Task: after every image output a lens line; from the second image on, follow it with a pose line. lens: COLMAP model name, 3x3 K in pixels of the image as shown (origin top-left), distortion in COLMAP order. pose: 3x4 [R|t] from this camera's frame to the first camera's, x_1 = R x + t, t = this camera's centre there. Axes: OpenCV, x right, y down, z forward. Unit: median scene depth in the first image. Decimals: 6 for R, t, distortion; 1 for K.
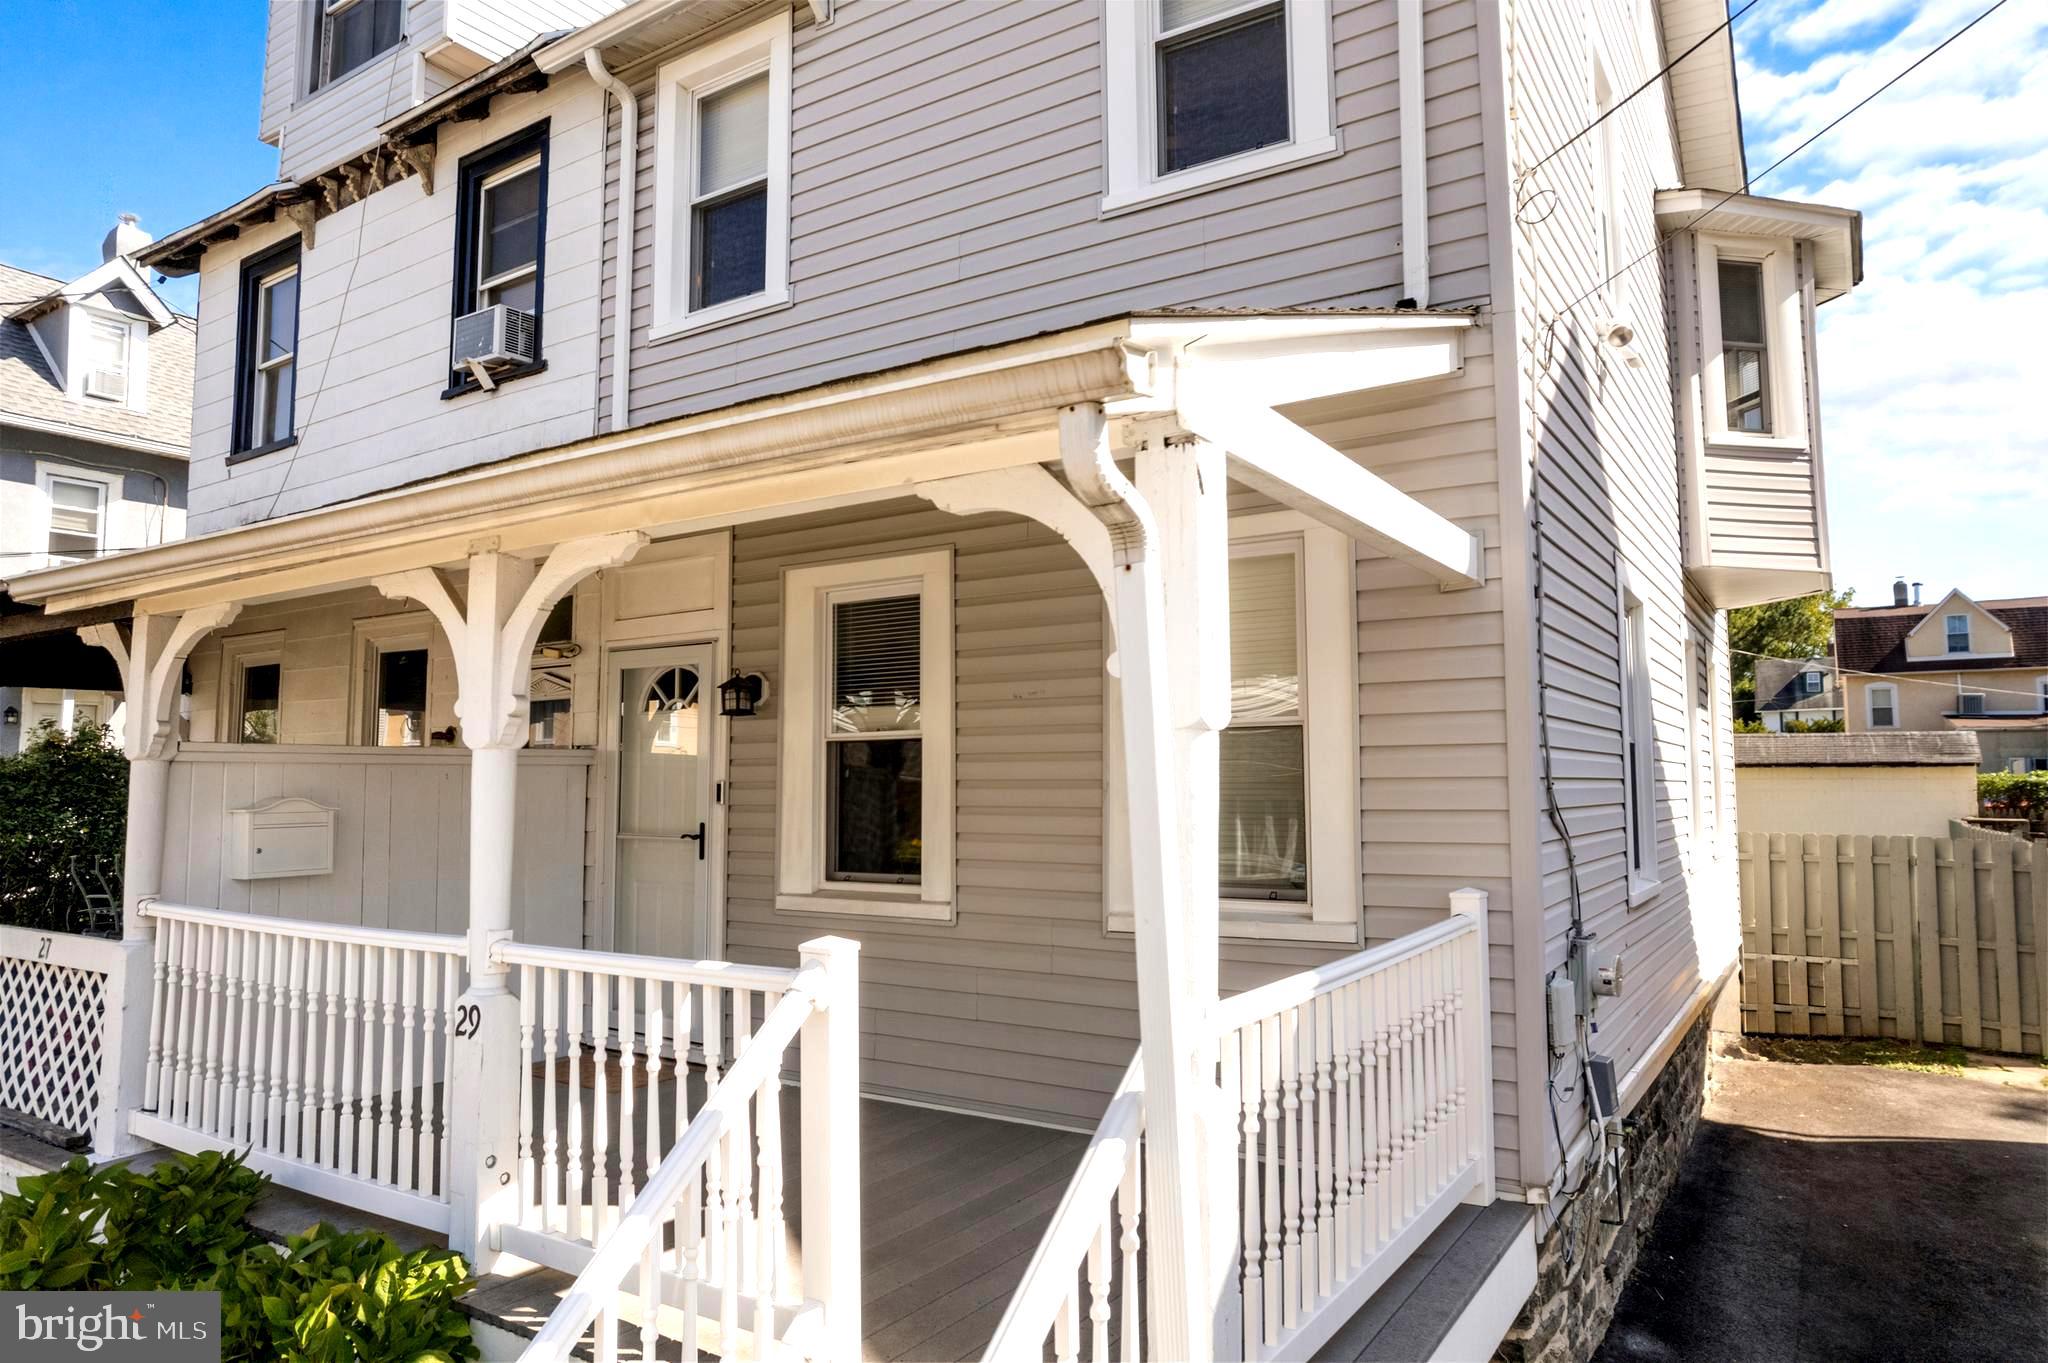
lens RADIAL K [[1305.7, 0, 1015.3], [0, 1305.7, 679.1], [0, 0, 1]] dist [-0.077619, 0.070653]
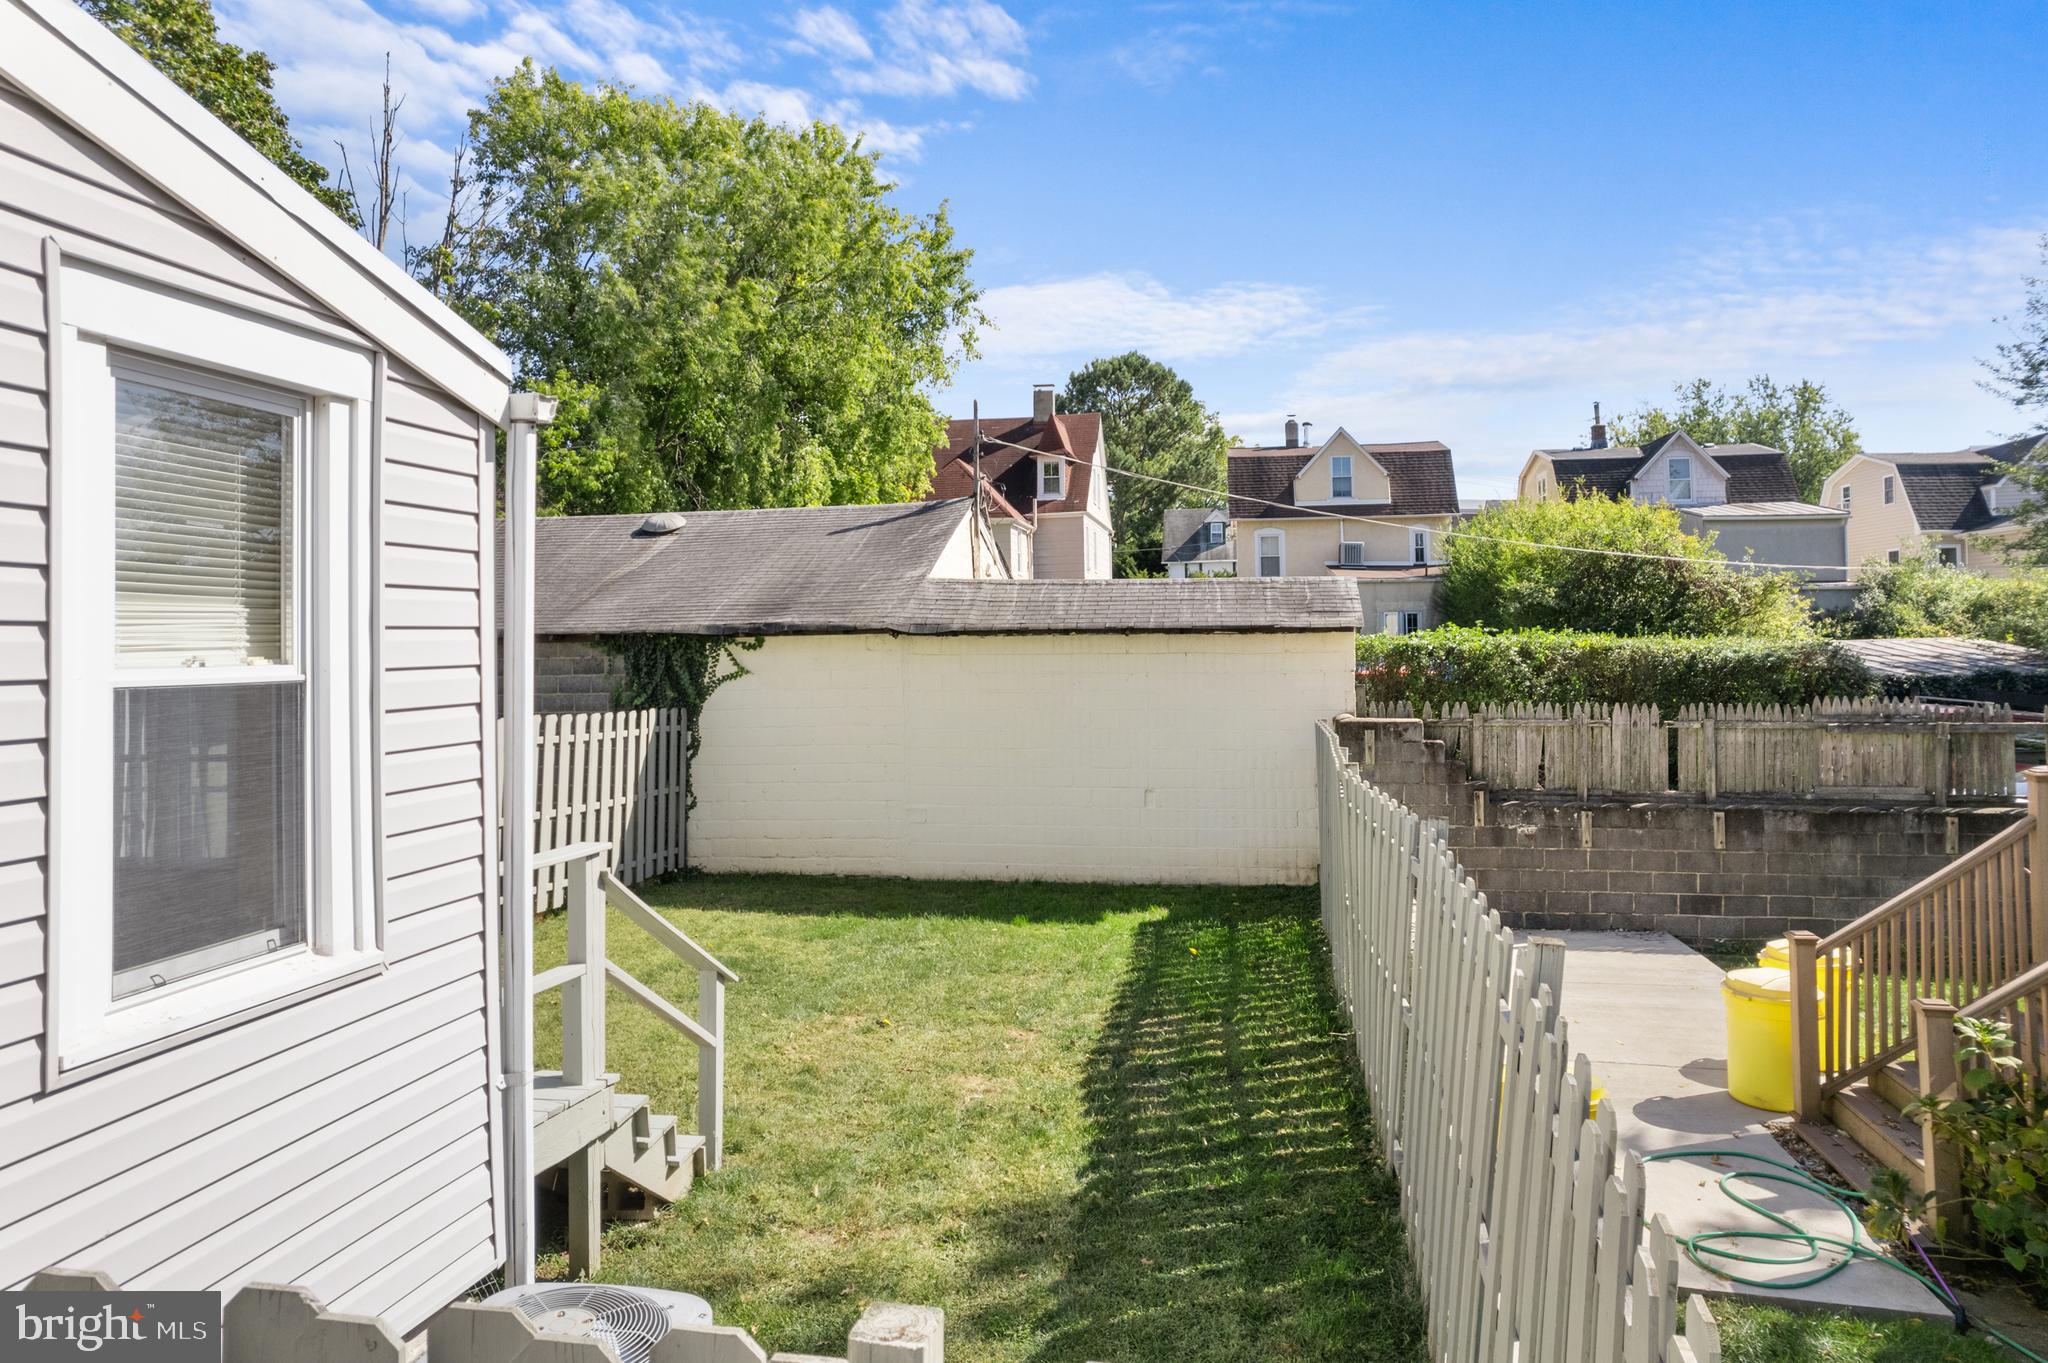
lens RADIAL K [[1327.9, 0, 1021.0], [0, 1327.9, 610.8], [0, 0, 1]] dist [-0.041839, -0.001611]
pose [[0.921739, -0.003253, 0.387796, 1.005392], [-0.020528, 0.998154, 0.057163, 0.069739], [-0.387266, -0.060650, 0.919971, 1.345926]]
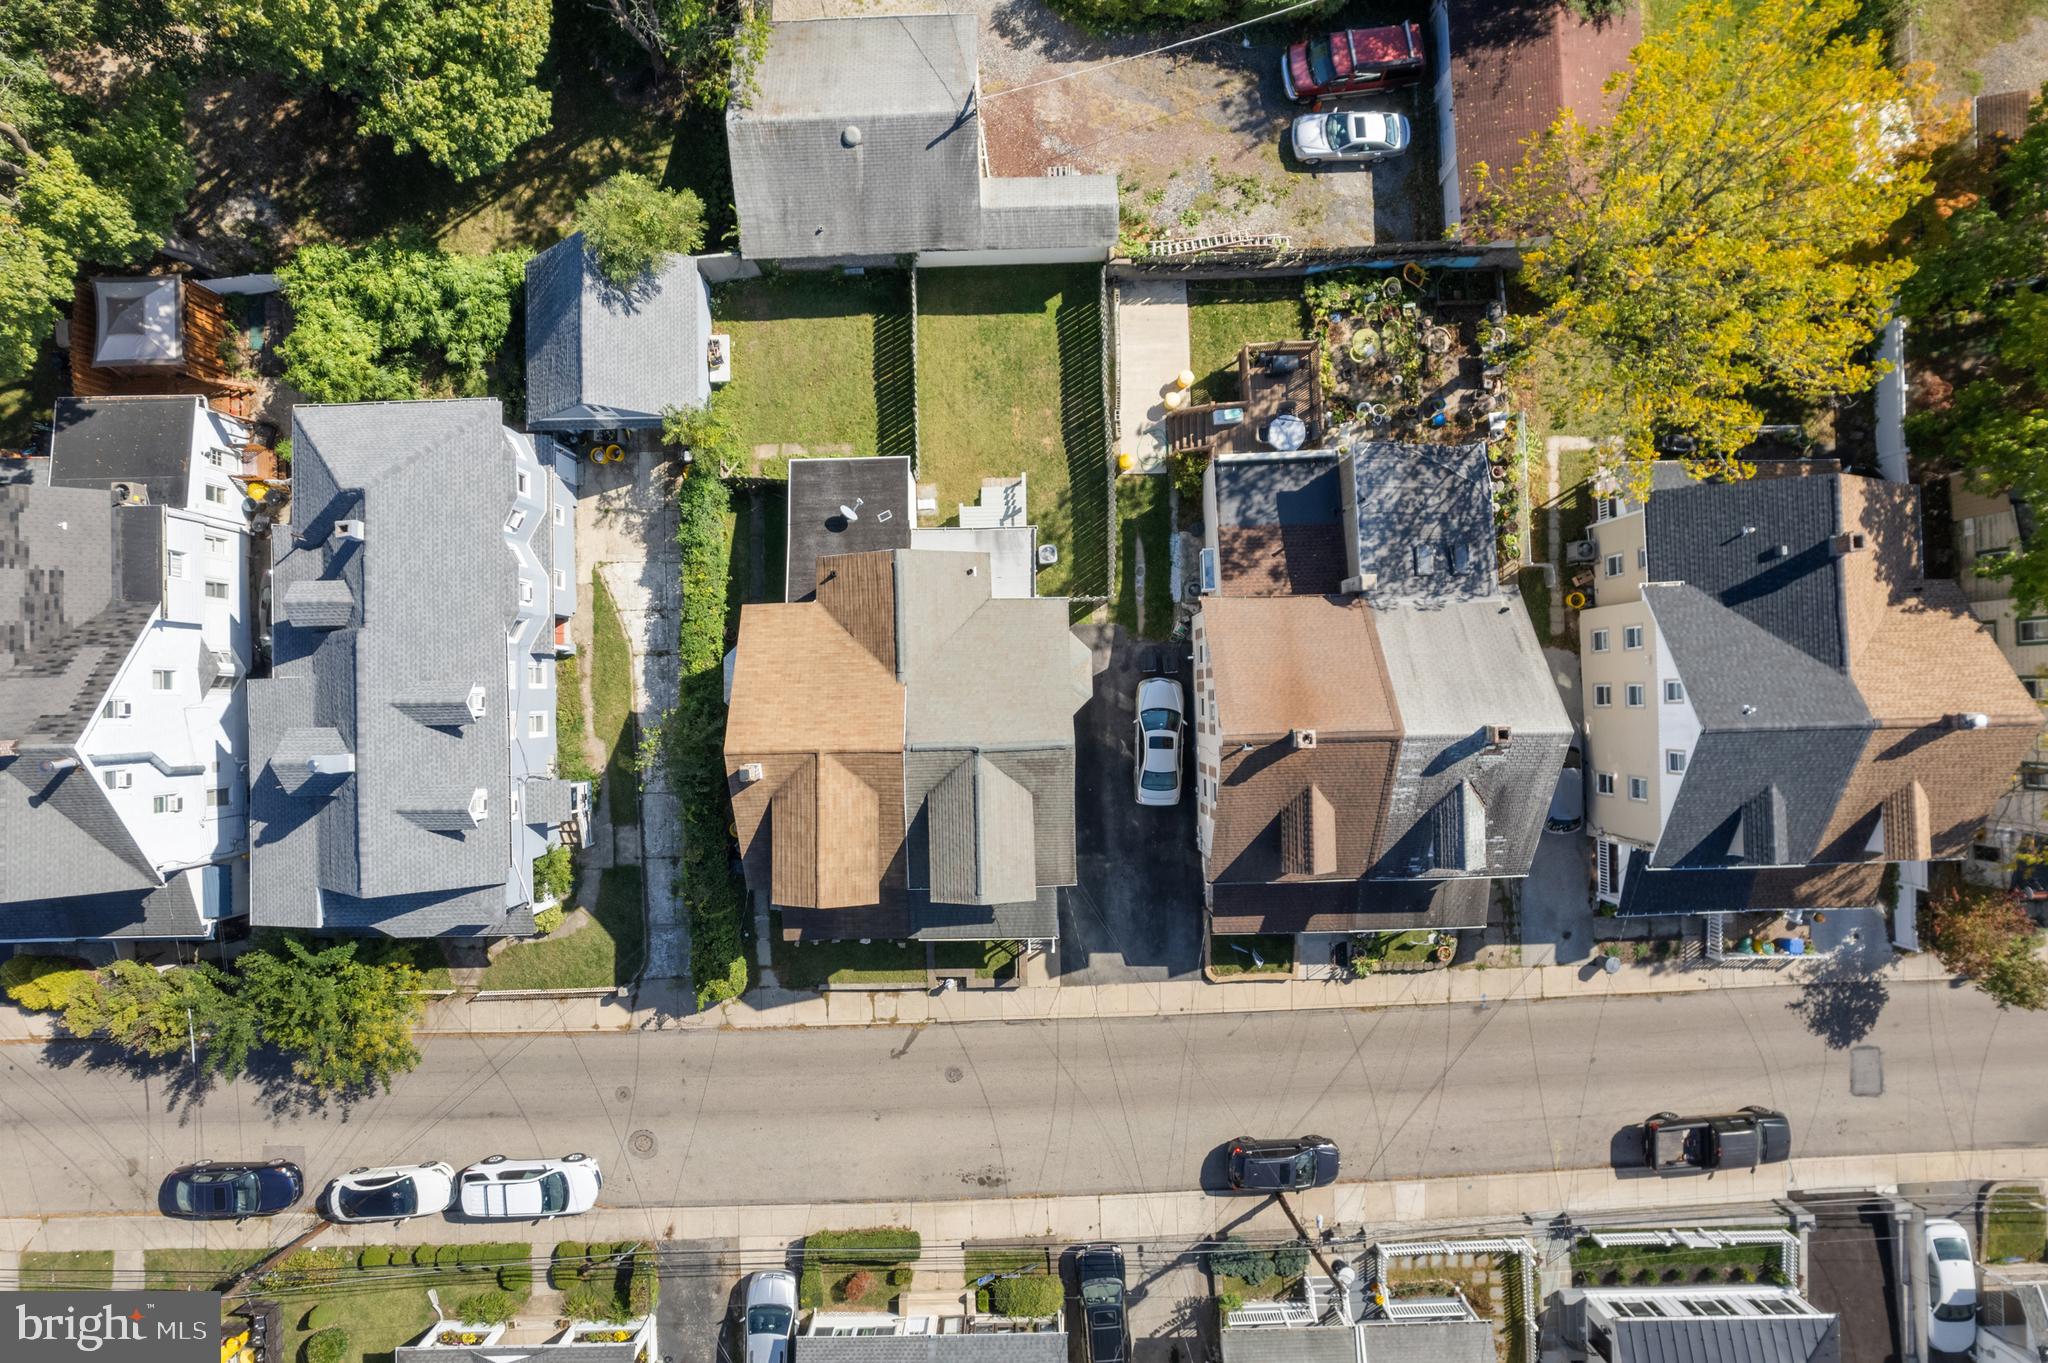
lens RADIAL K [[1305.7, 0, 1015.3], [0, 1305.7, 679.1], [0, 0, 1]] dist [-0.077619, 0.070653]
pose [[0.824936, -0.564835, 0.021007, 0.417029], [-0.044447, -0.027775, 0.998626, -6.059356], [-0.563475, -0.824736, -0.048018, 1.678055]]
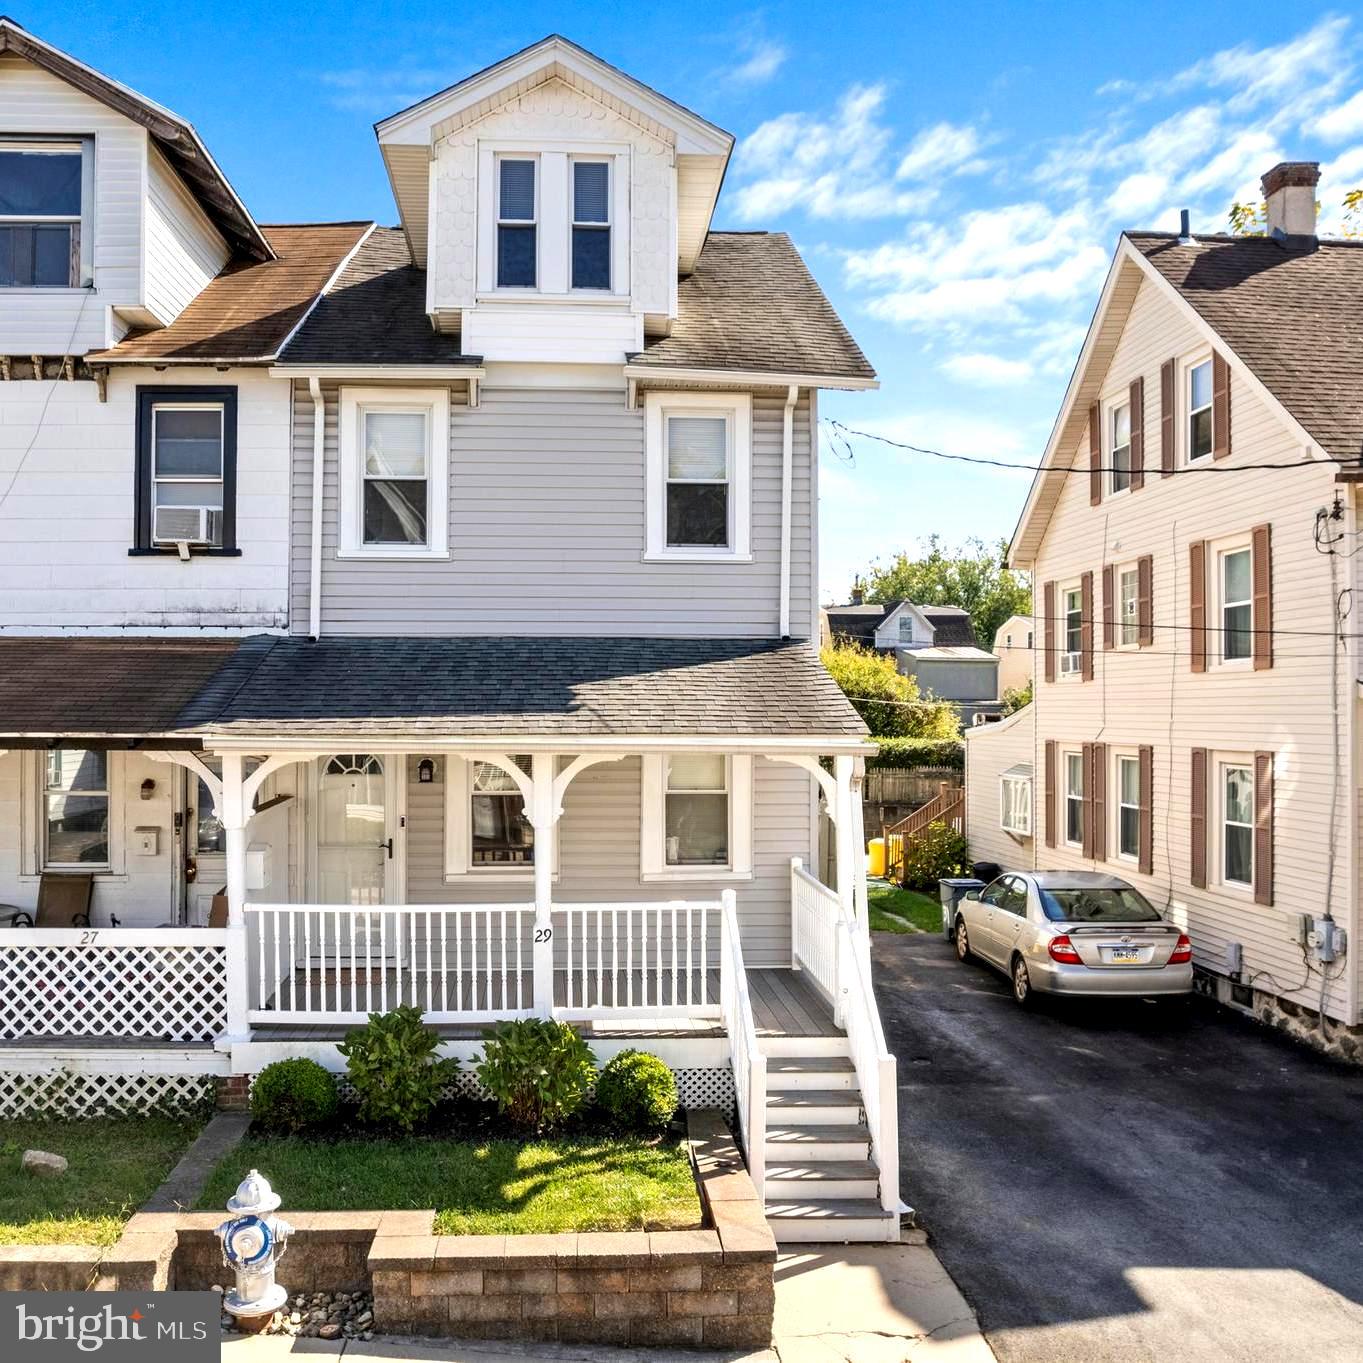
lens RADIAL K [[1310.9, 0, 651.0], [0, 1310.9, 704.6], [0, 0, 1]] dist [-0.050065, 0.011579]
pose [[0.796439, 0.007868, 0.604668, -0.921870], [-0.054861, 0.996732, 0.059290, -0.179403], [-0.602226, -0.080394, 0.794268, -0.579448]]
